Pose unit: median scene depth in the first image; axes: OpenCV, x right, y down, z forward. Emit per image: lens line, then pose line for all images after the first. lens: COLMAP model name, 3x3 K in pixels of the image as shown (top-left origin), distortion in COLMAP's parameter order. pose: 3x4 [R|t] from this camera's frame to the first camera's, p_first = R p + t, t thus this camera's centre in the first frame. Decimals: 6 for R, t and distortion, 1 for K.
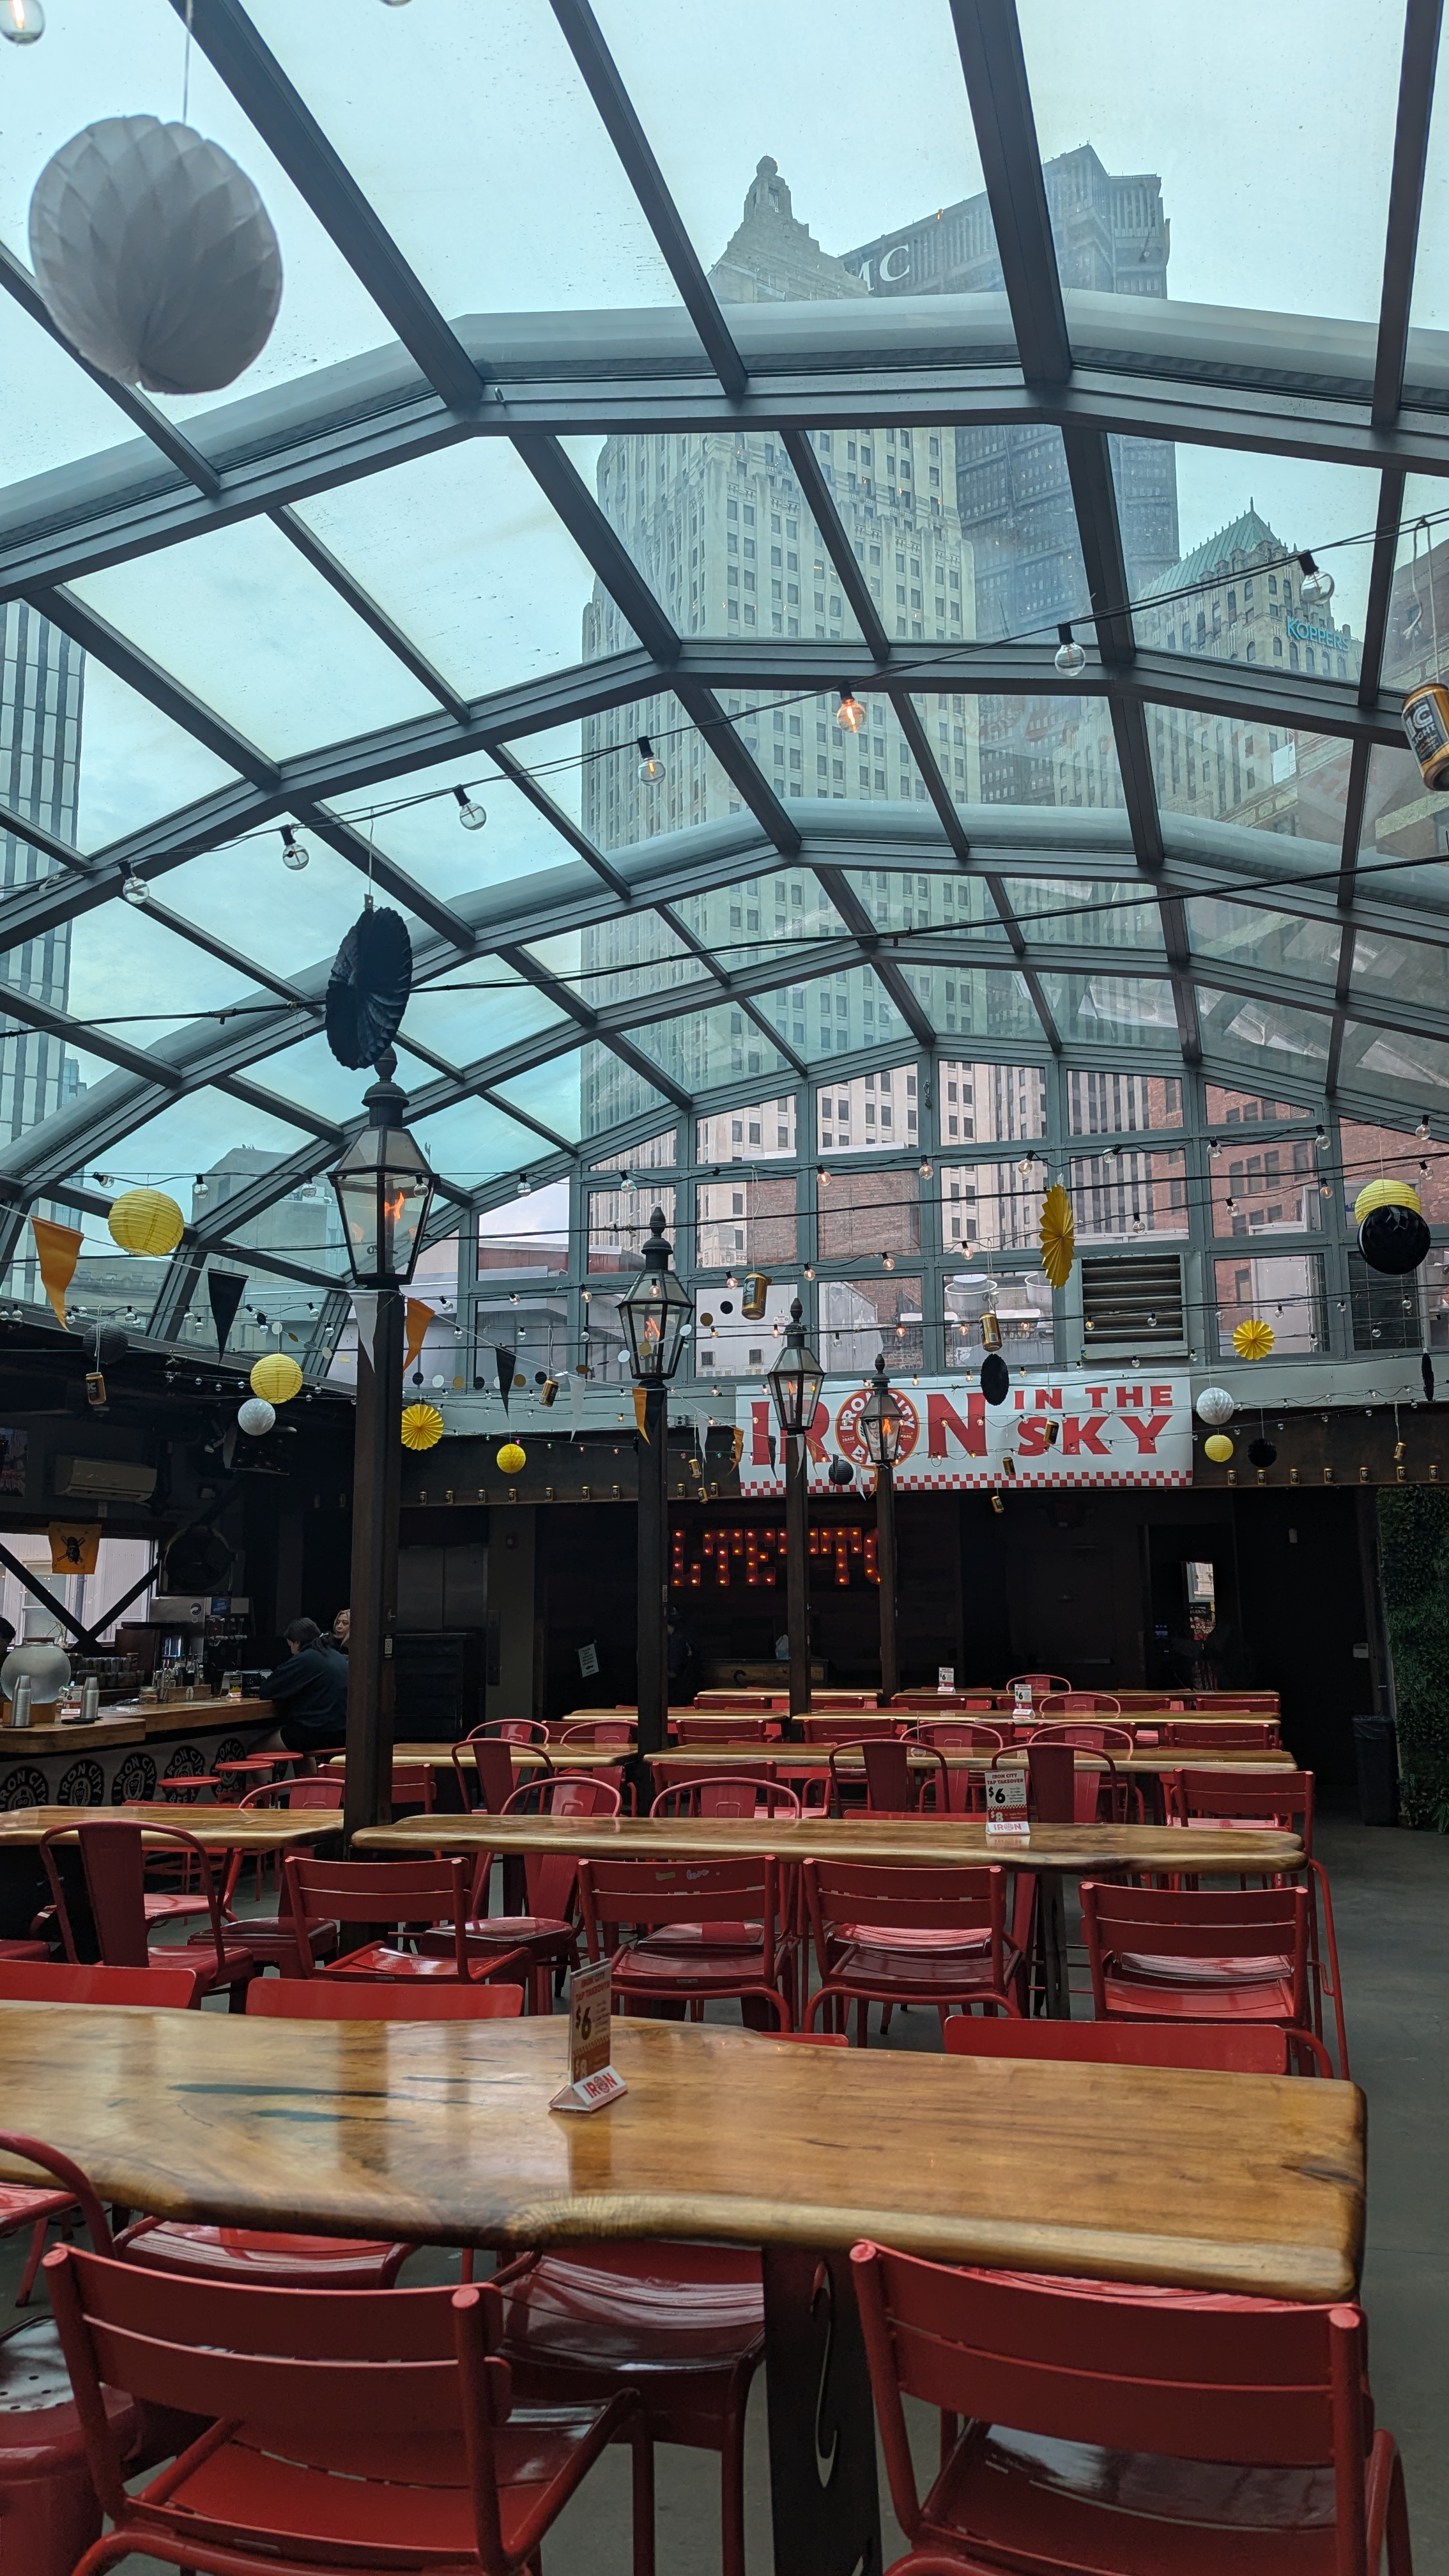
lens RADIAL K [[1806.4, 0, 766.2], [0, 1806.4, 1275.5], [0, 0, 1]] dist [0.052840, -0.013833]
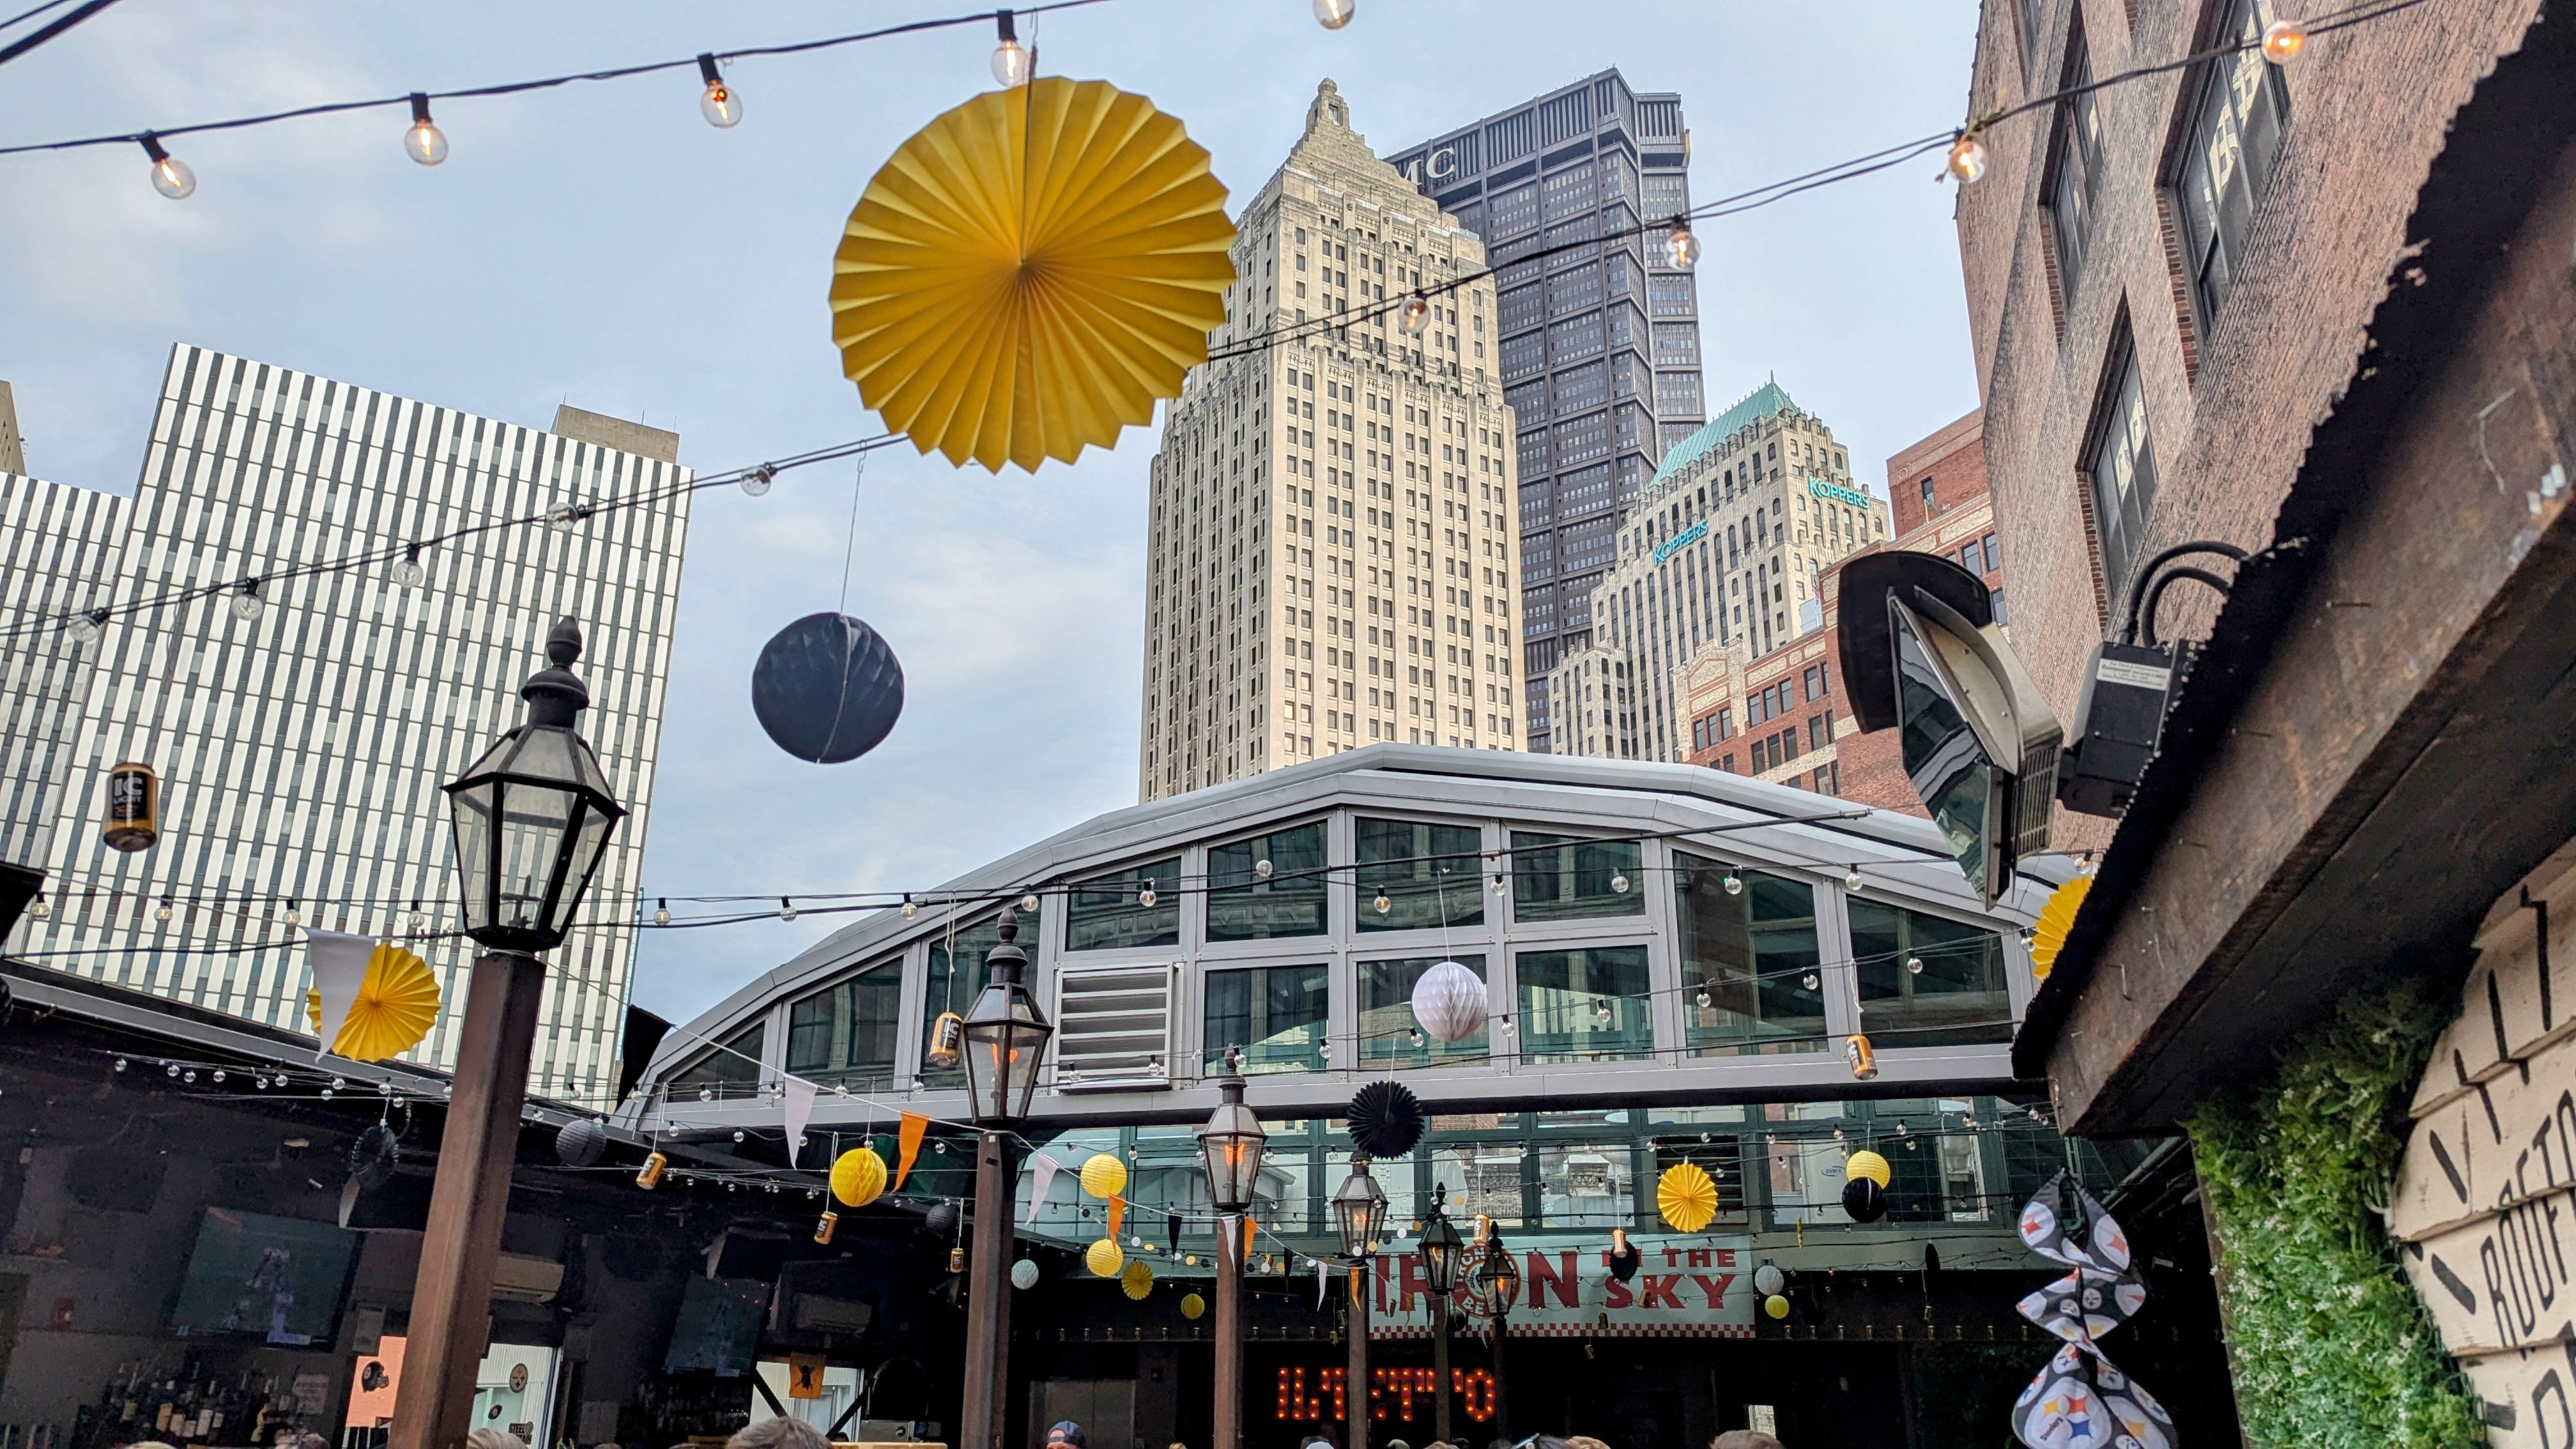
lens RADIAL K [[1806.4, 0, 1305.7], [0, 1806.4, 733.5], [0, 0, 1]] dist [0.052840, -0.013833]
pose [[0.999825, 0.018502, -0.002704, -0.059114], [-0.018676, 0.980848, -0.193879, -0.033468], [-0.000935, 0.193896, 0.981022, -0.230143]]
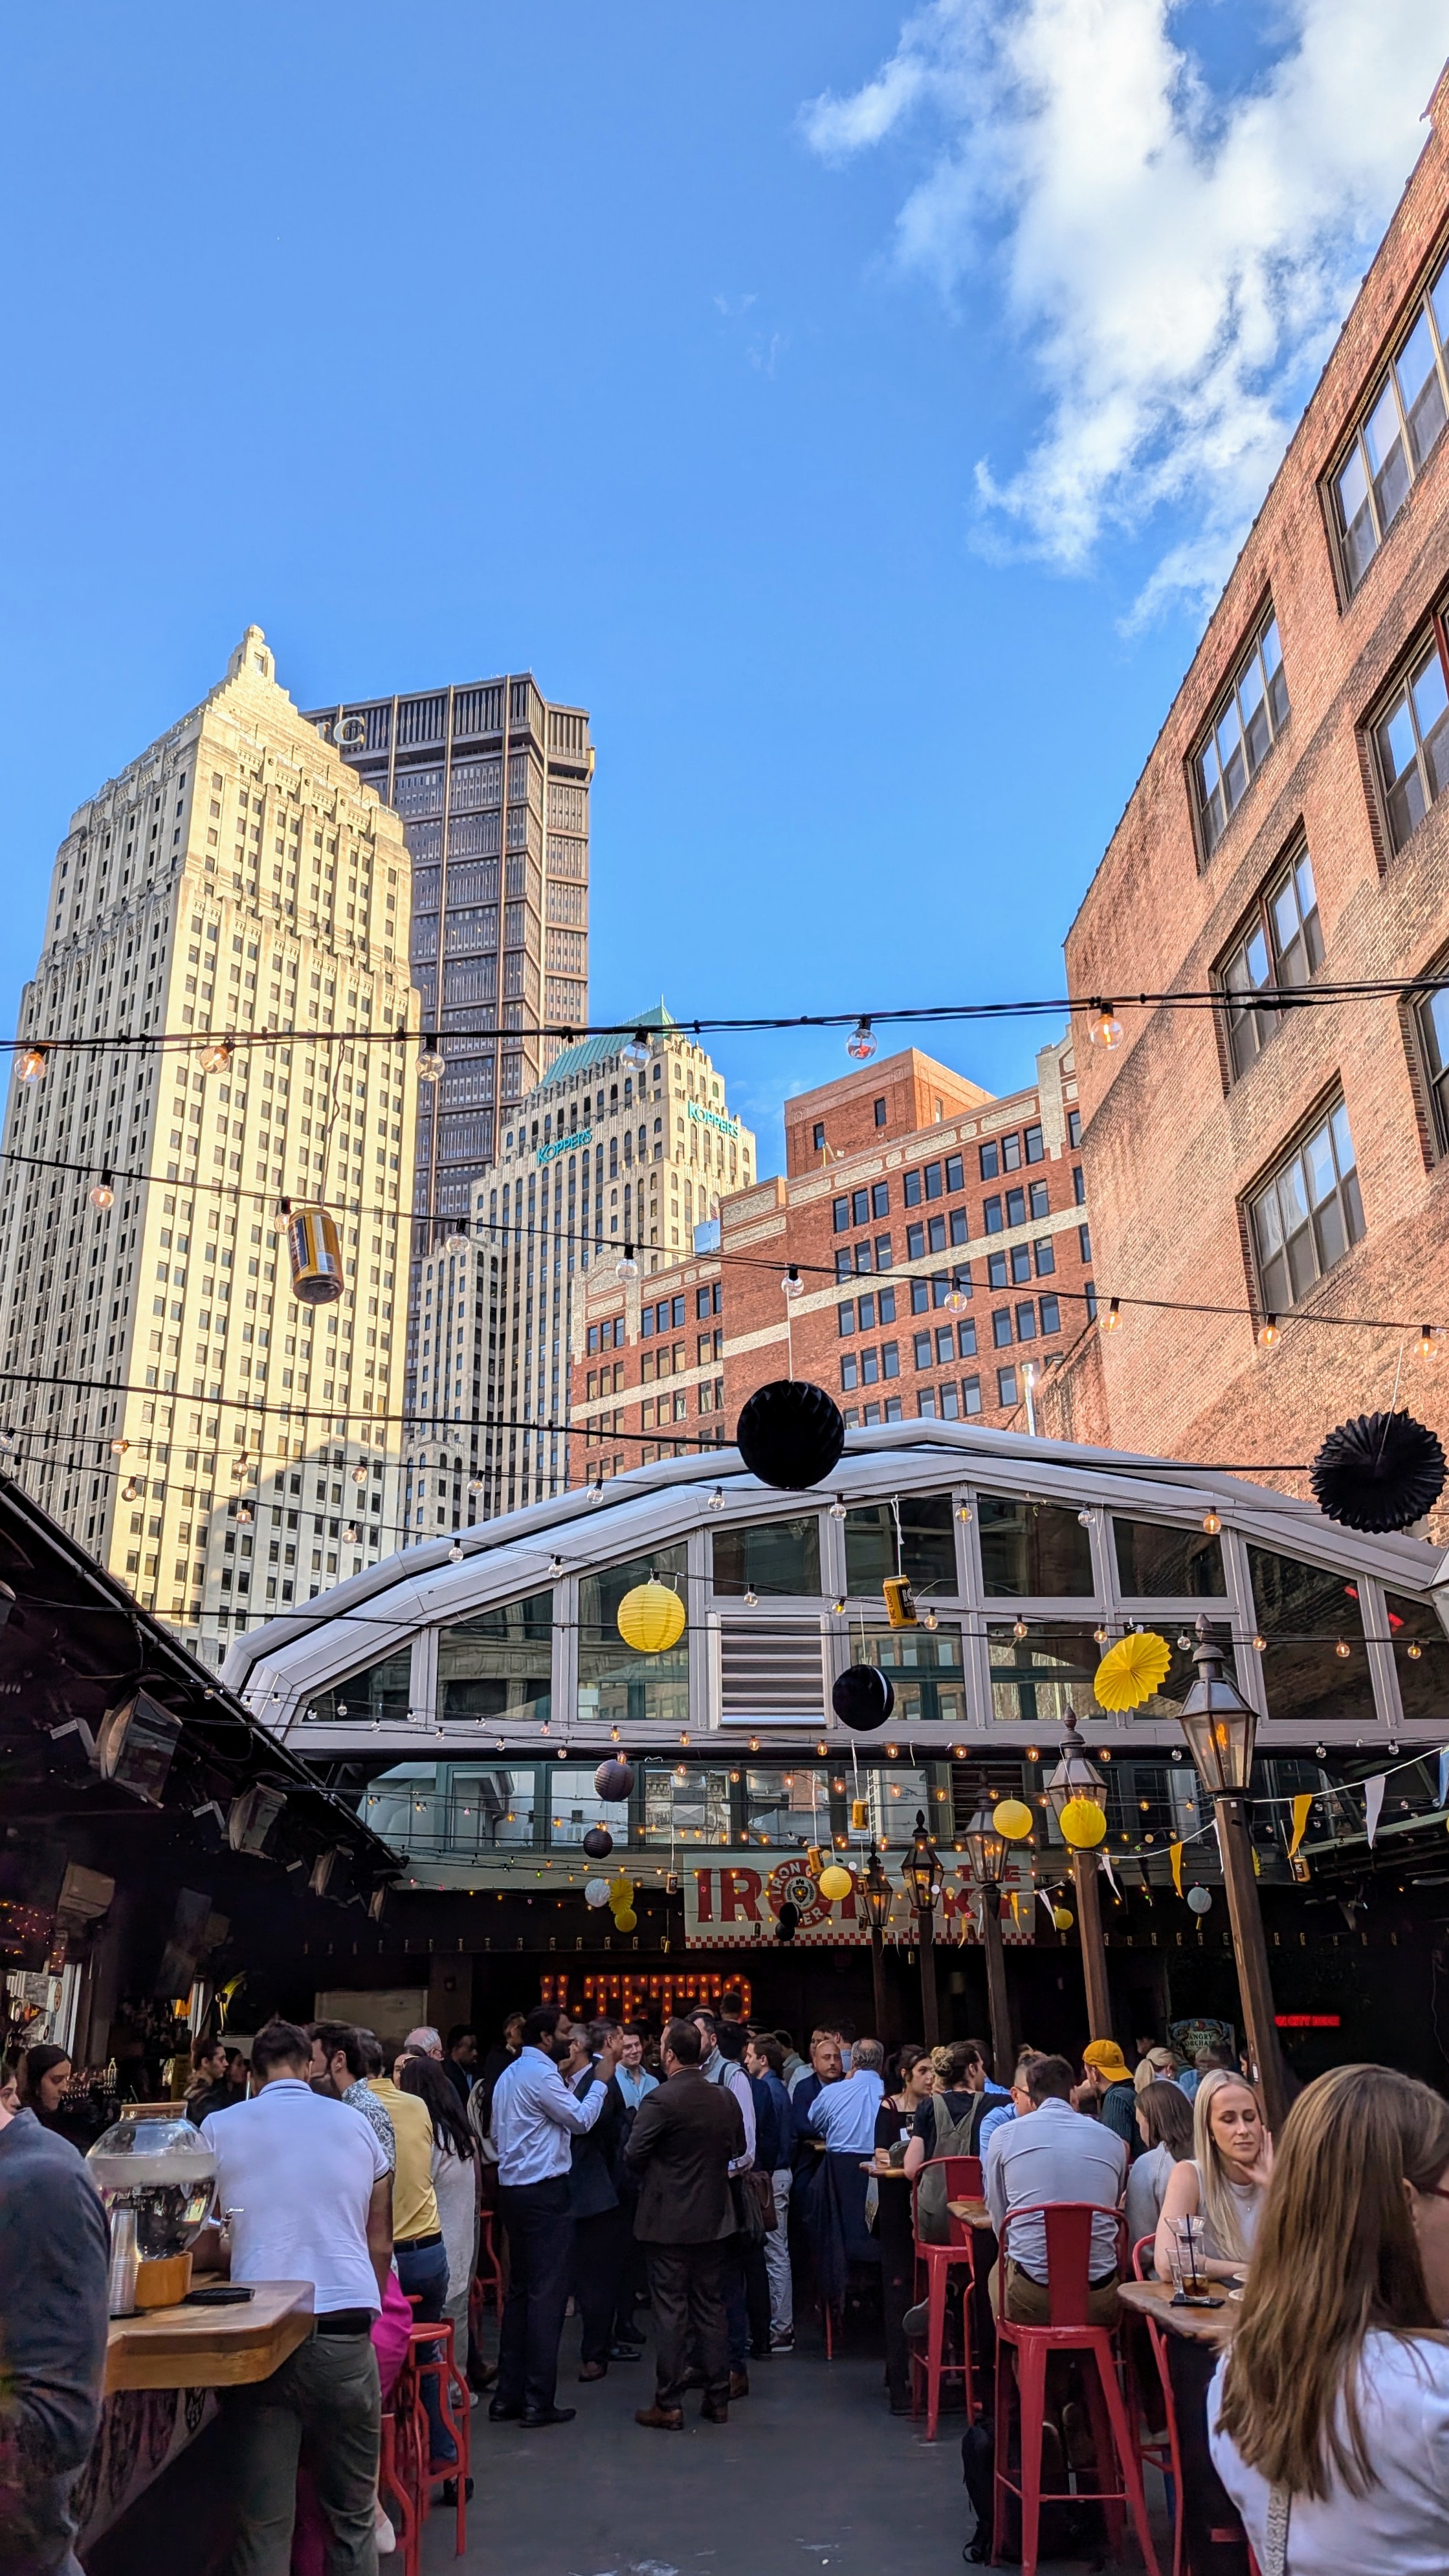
lens RADIAL K [[1806.5, 0, 733.7], [0, 1806.5, 1288.4], [0, 0, 1]] dist [0.052840, -0.013833]
pose [[0.941730, 0.119939, 0.314259, -0.445370], [-0.049917, 0.973756, -0.222054, -0.044794], [-0.332644, 0.193428, 0.923002, -0.259351]]
